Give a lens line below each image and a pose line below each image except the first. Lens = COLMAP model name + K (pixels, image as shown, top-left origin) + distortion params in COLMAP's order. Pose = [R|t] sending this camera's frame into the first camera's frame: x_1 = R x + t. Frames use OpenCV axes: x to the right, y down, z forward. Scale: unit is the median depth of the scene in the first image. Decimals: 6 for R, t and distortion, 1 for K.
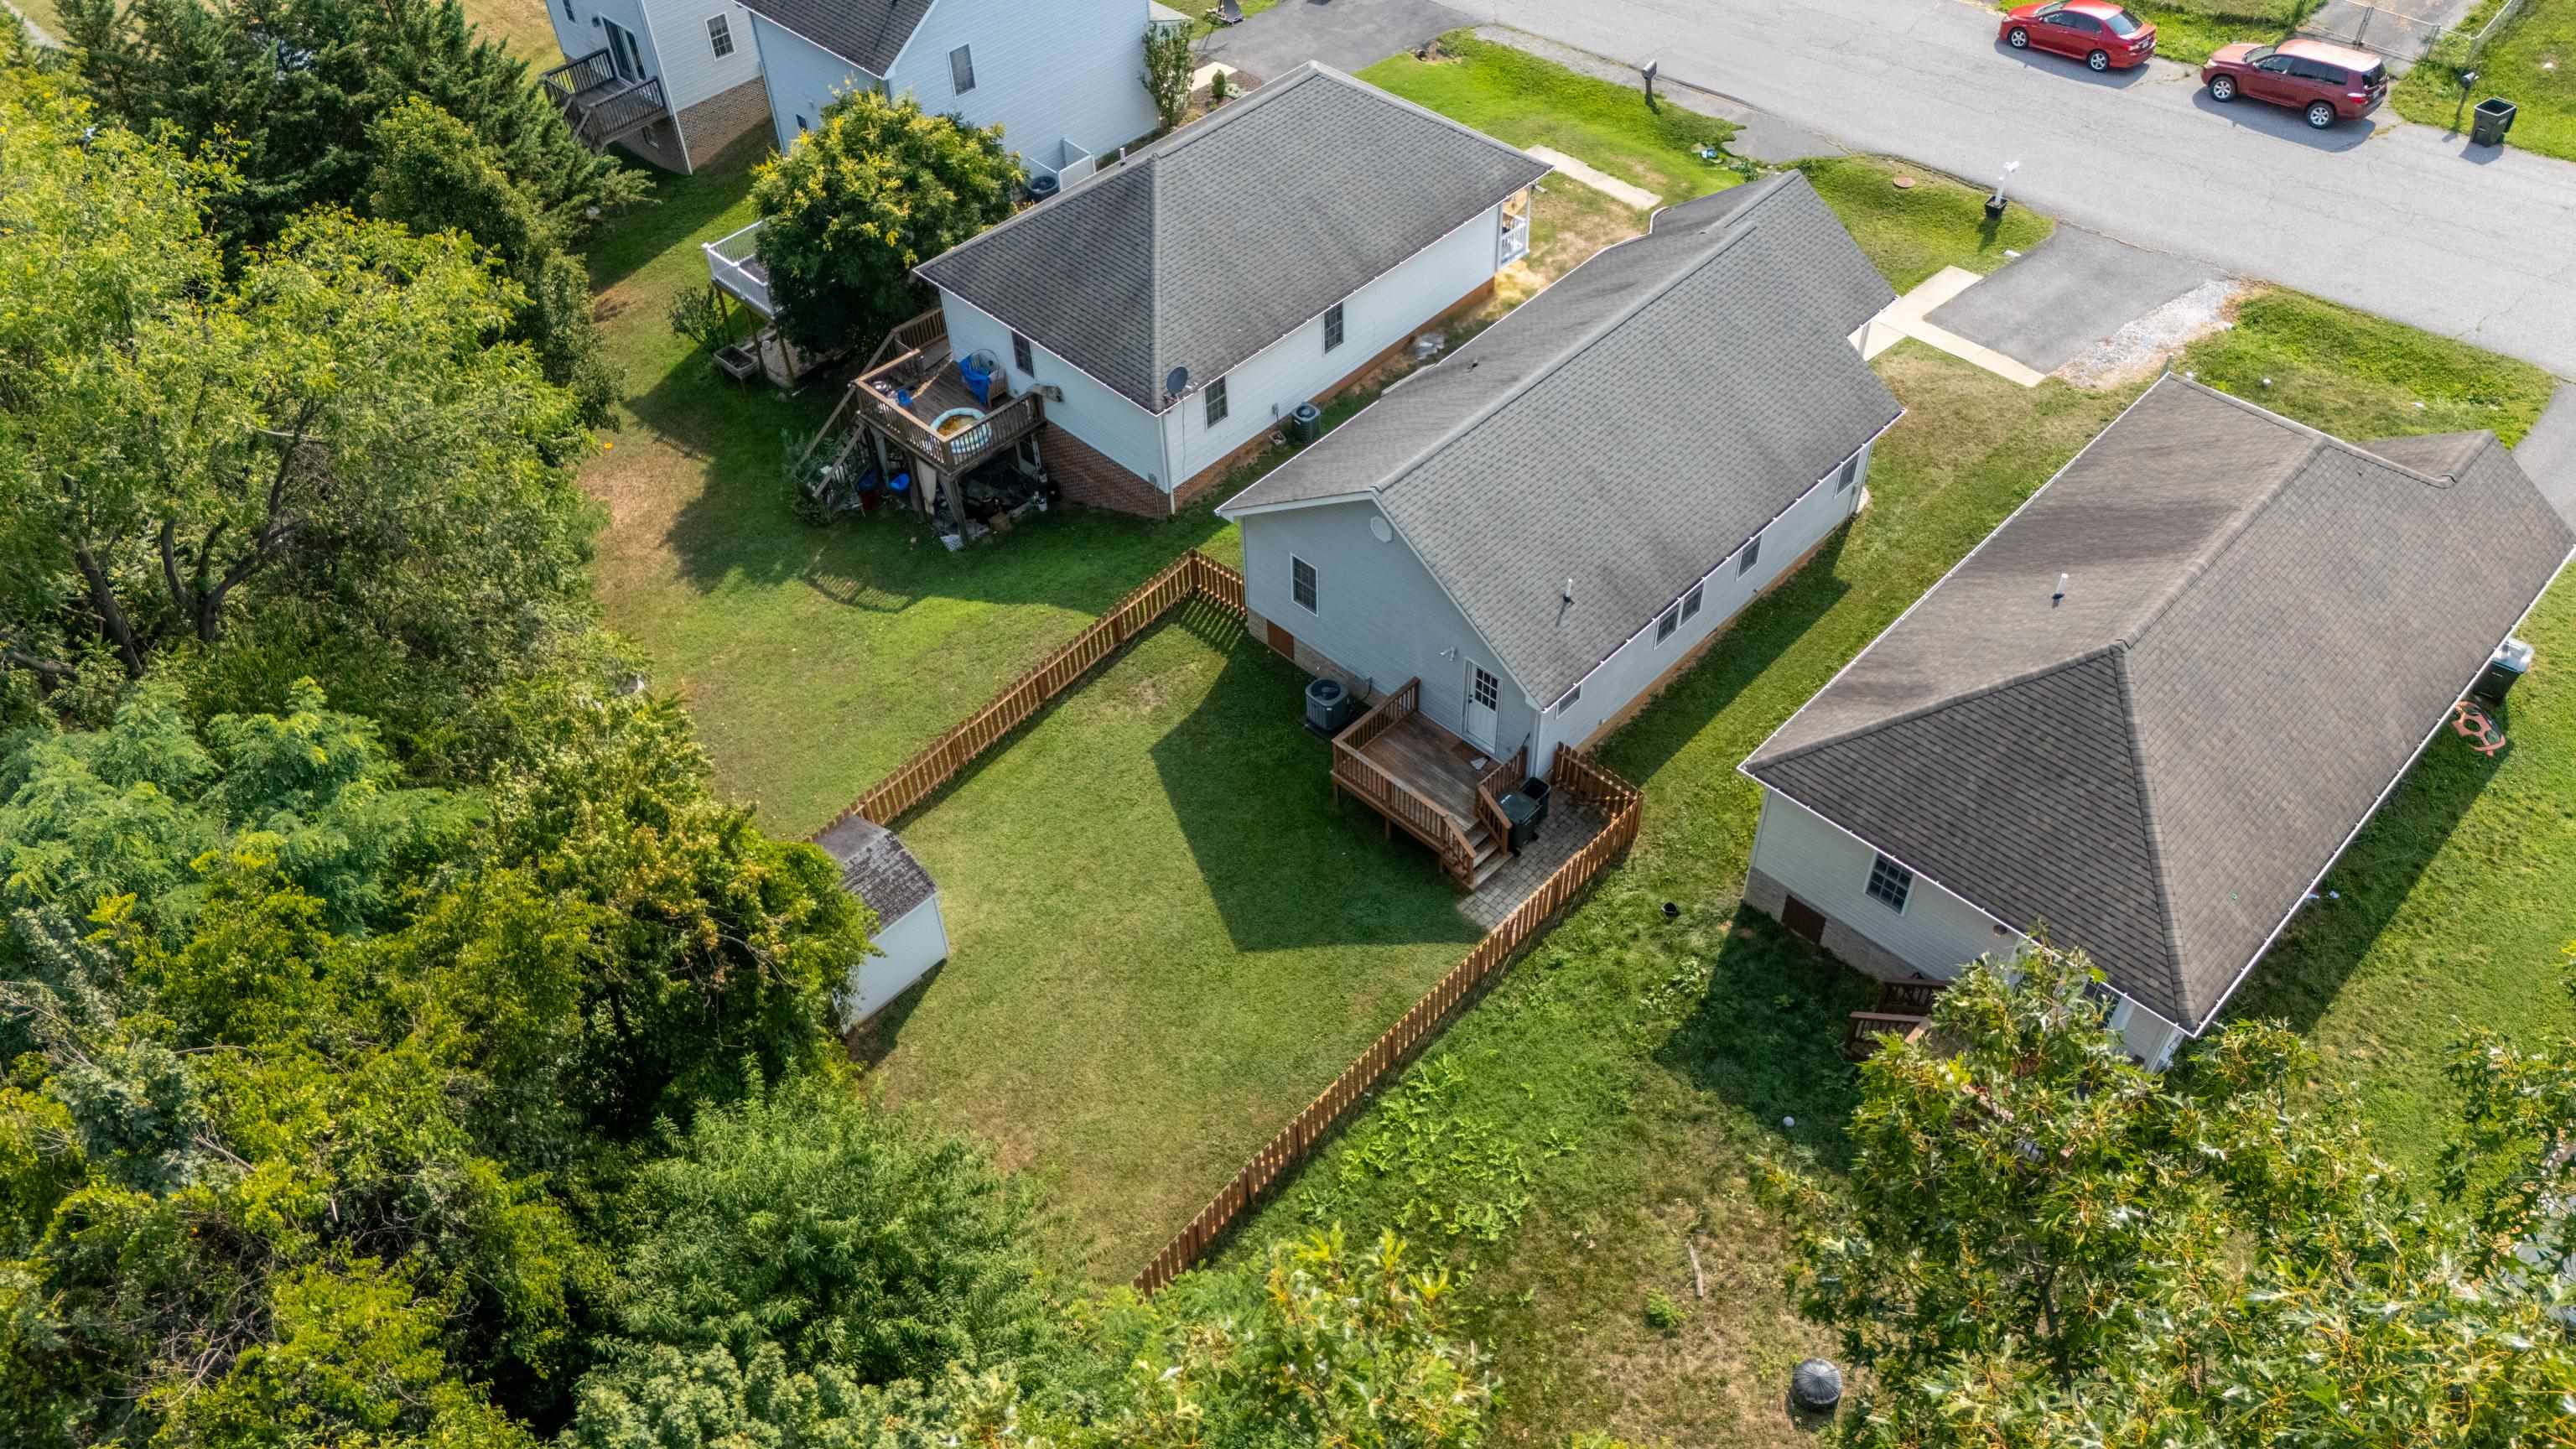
lens RADIAL K [[1900.5, 0, 1287.0], [0, 1900.5, 731.5], [0, 0, 1]] dist [0.067932, -0.065073]
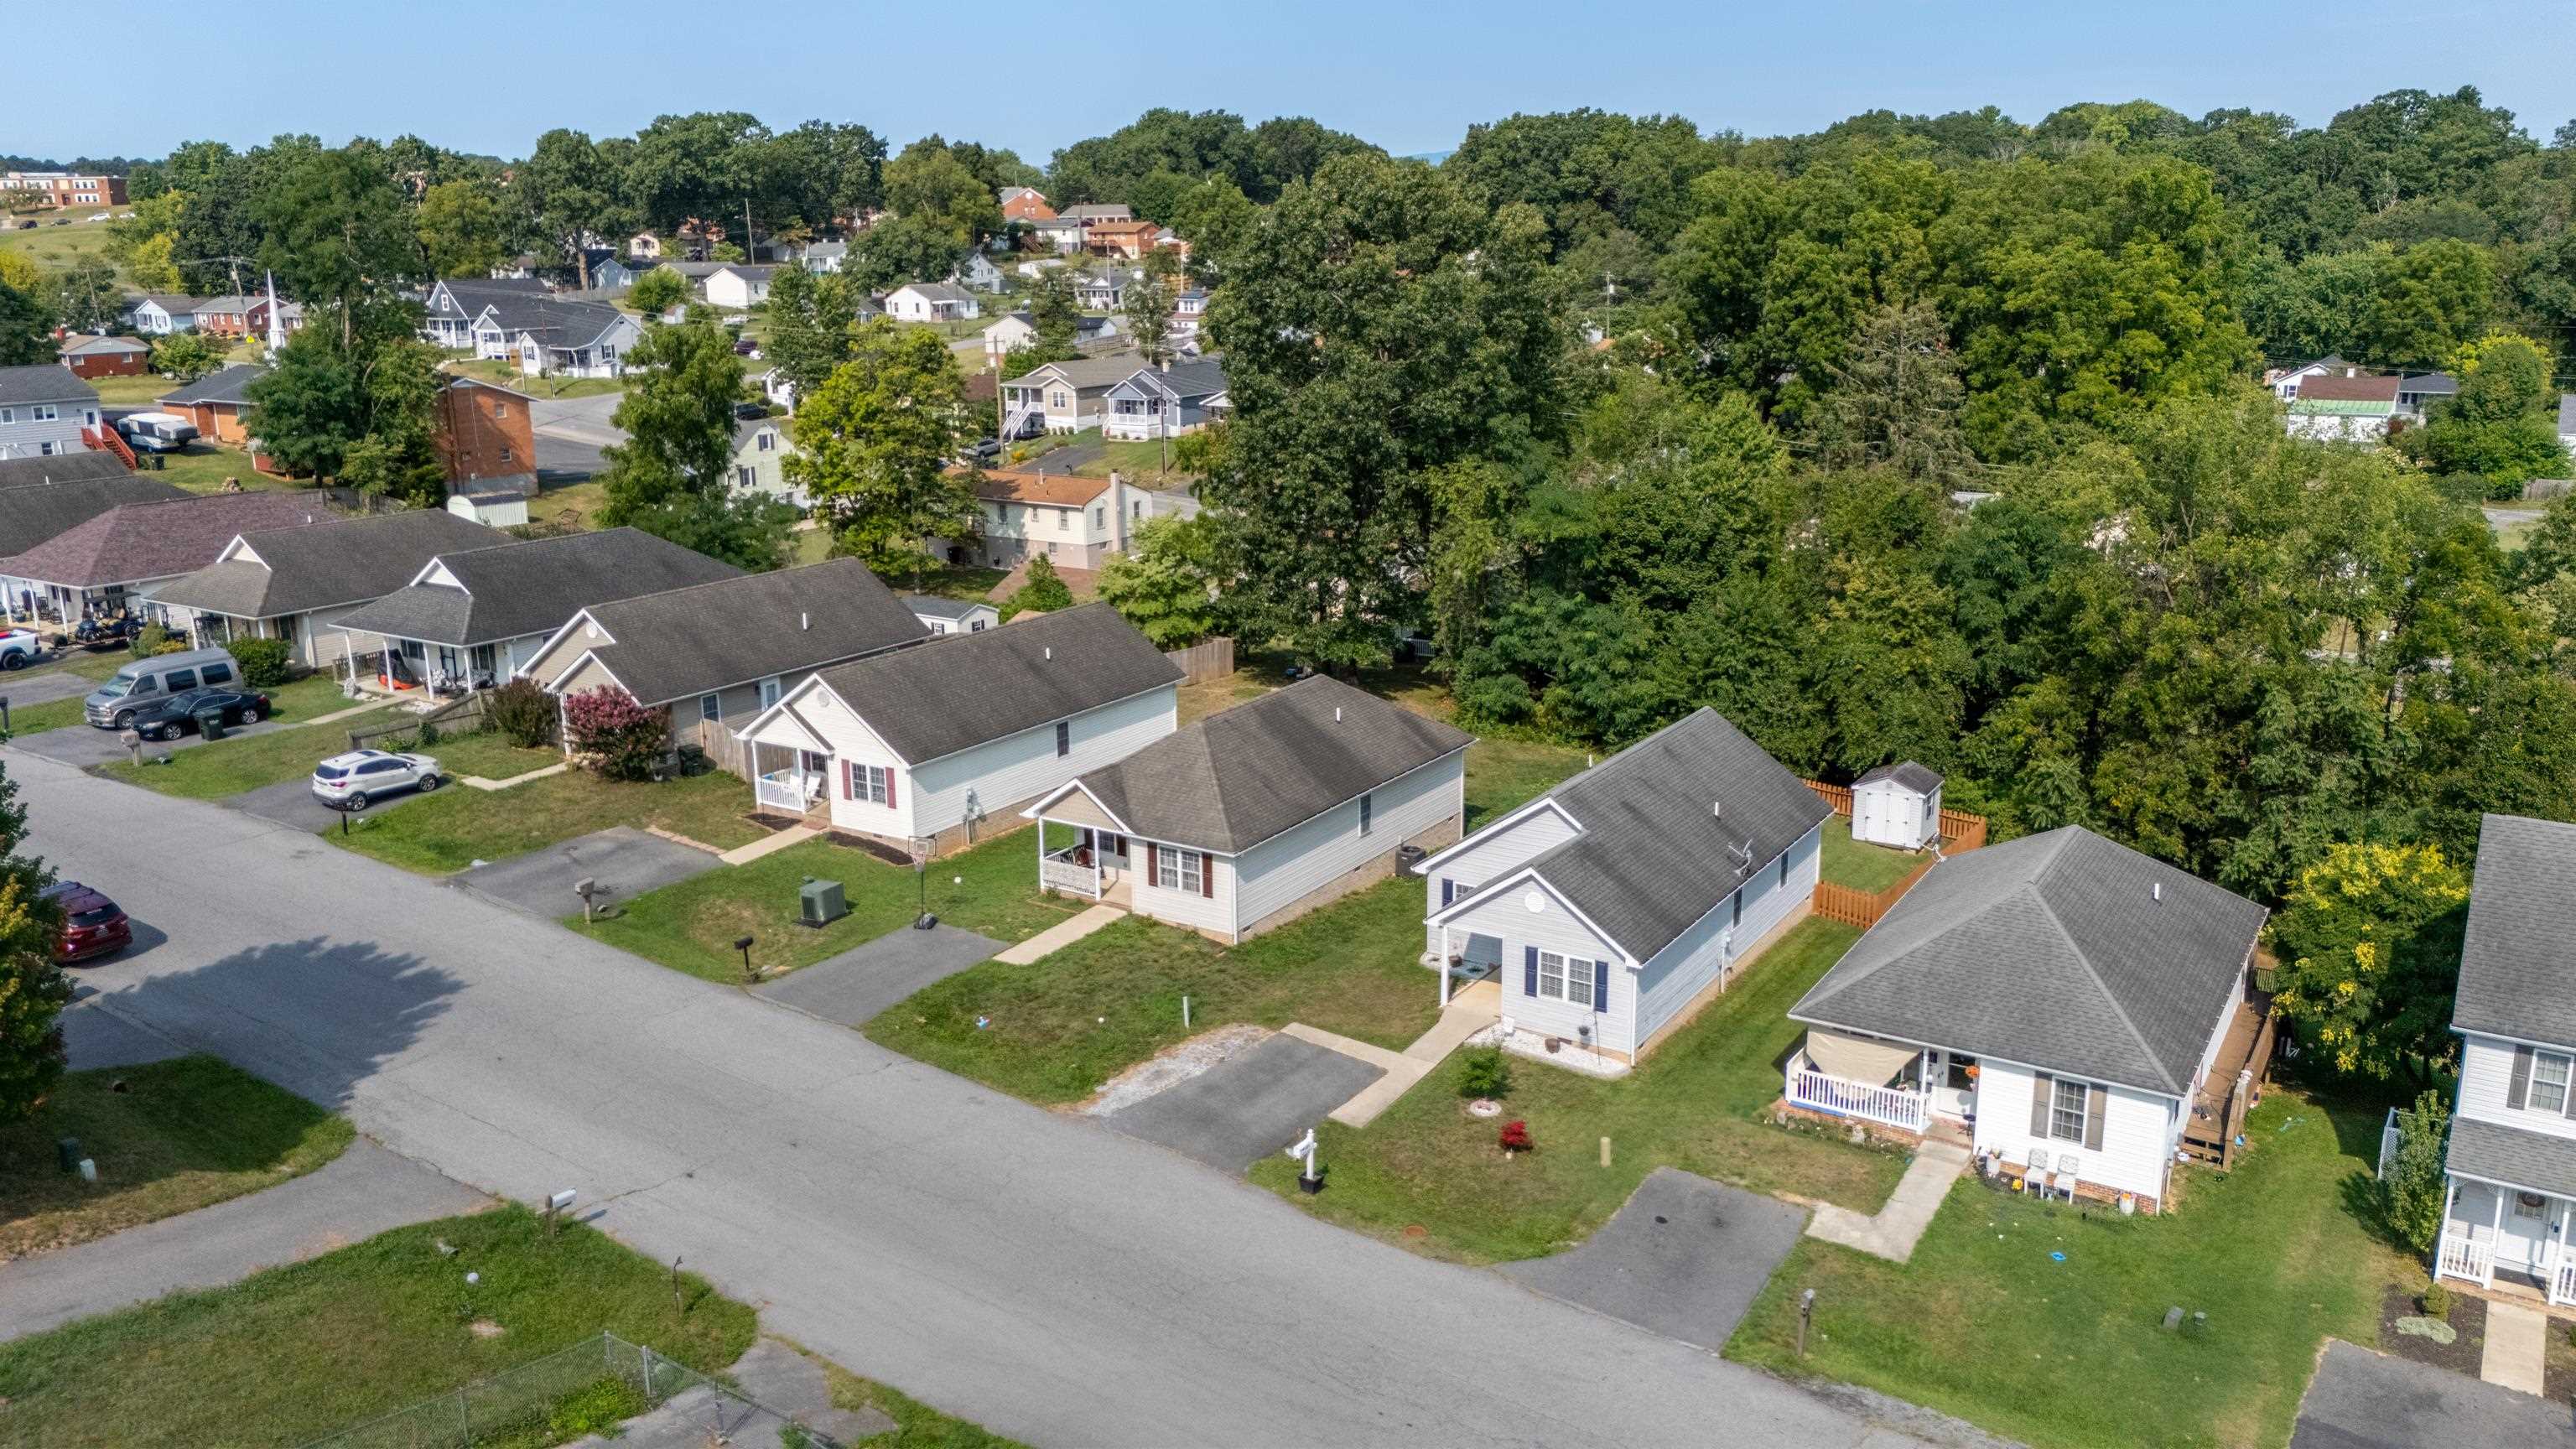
lens RADIAL K [[1900.5, 0, 1279.2], [0, 1900.5, 727.3], [0, 0, 1]] dist [0.067932, -0.065073]
pose [[-0.980152, 0.089867, -0.176710, 0.573833], [-0.109784, 0.496158, 0.861263, -1.223390], [0.165075, 0.863569, -0.476445, 1.371529]]
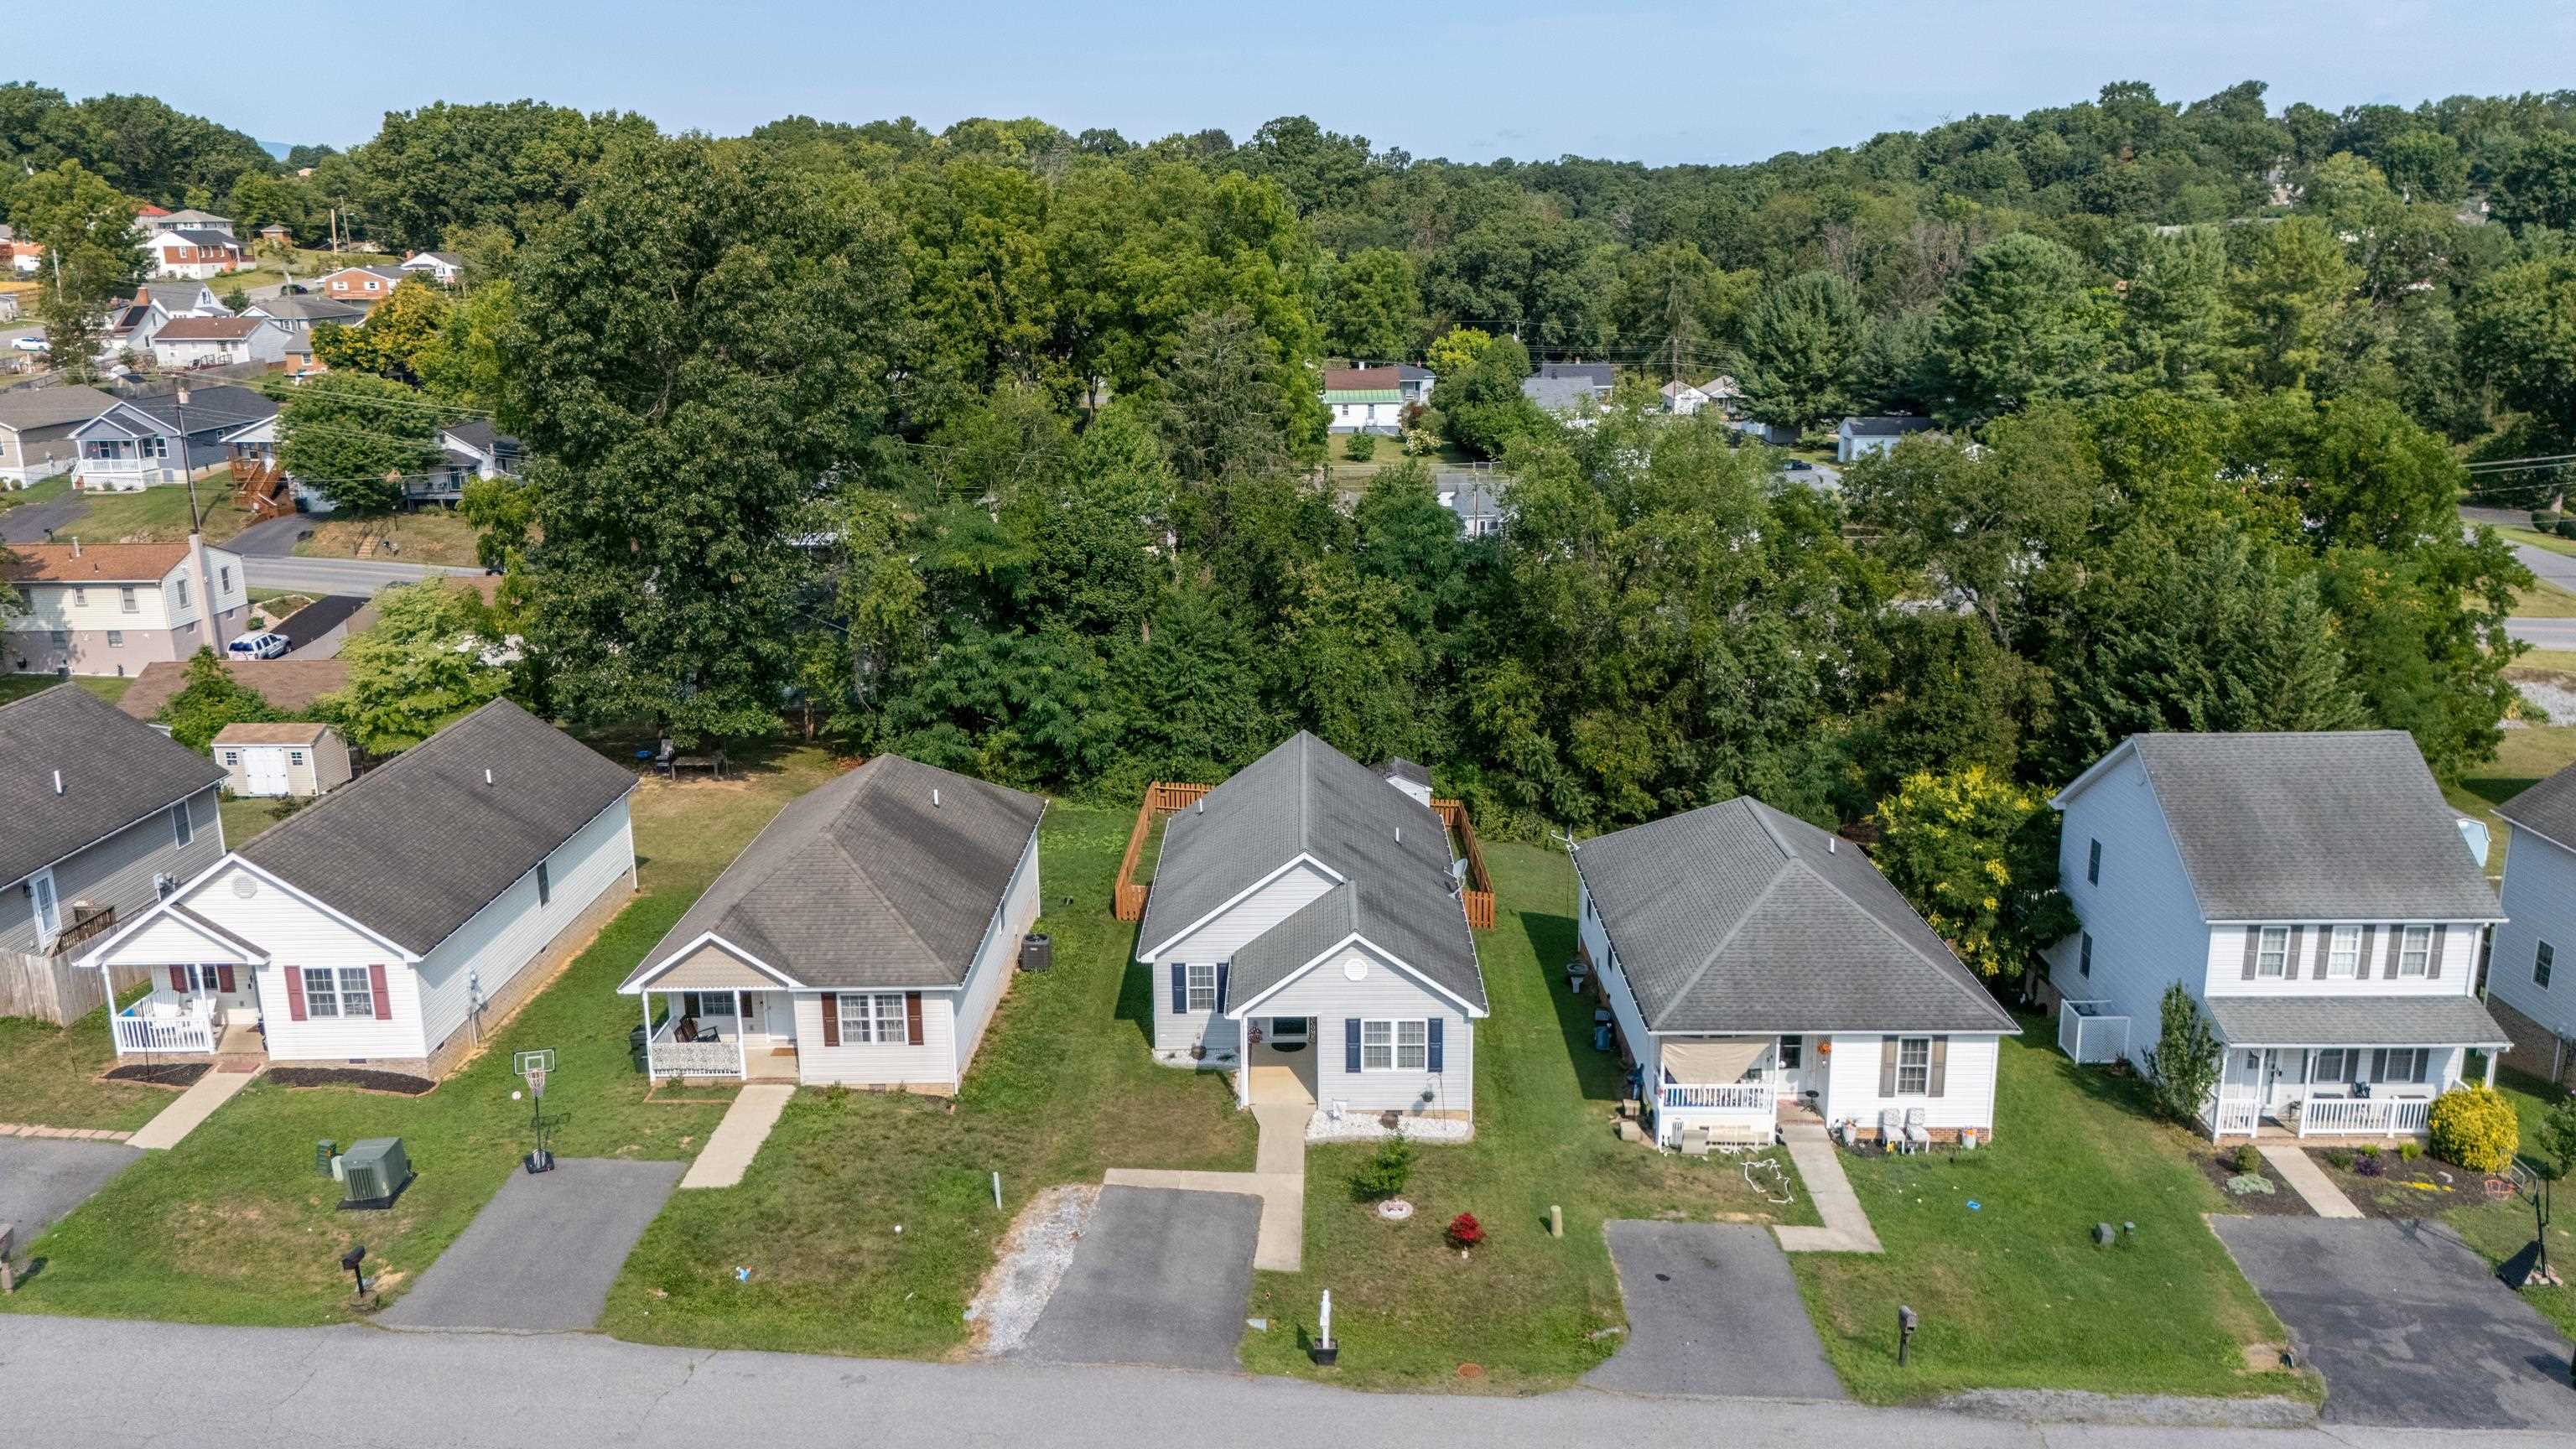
lens RADIAL K [[1900.5, 0, 1285.4], [0, 1900.5, 735.0], [0, 0, 1]] dist [0.067932, -0.065073]
pose [[-0.724053, 0.214981, -0.655386, 0.891709], [-0.472186, 0.538133, 0.698178, -0.992022], [0.502780, 0.814982, -0.288126, 1.132148]]
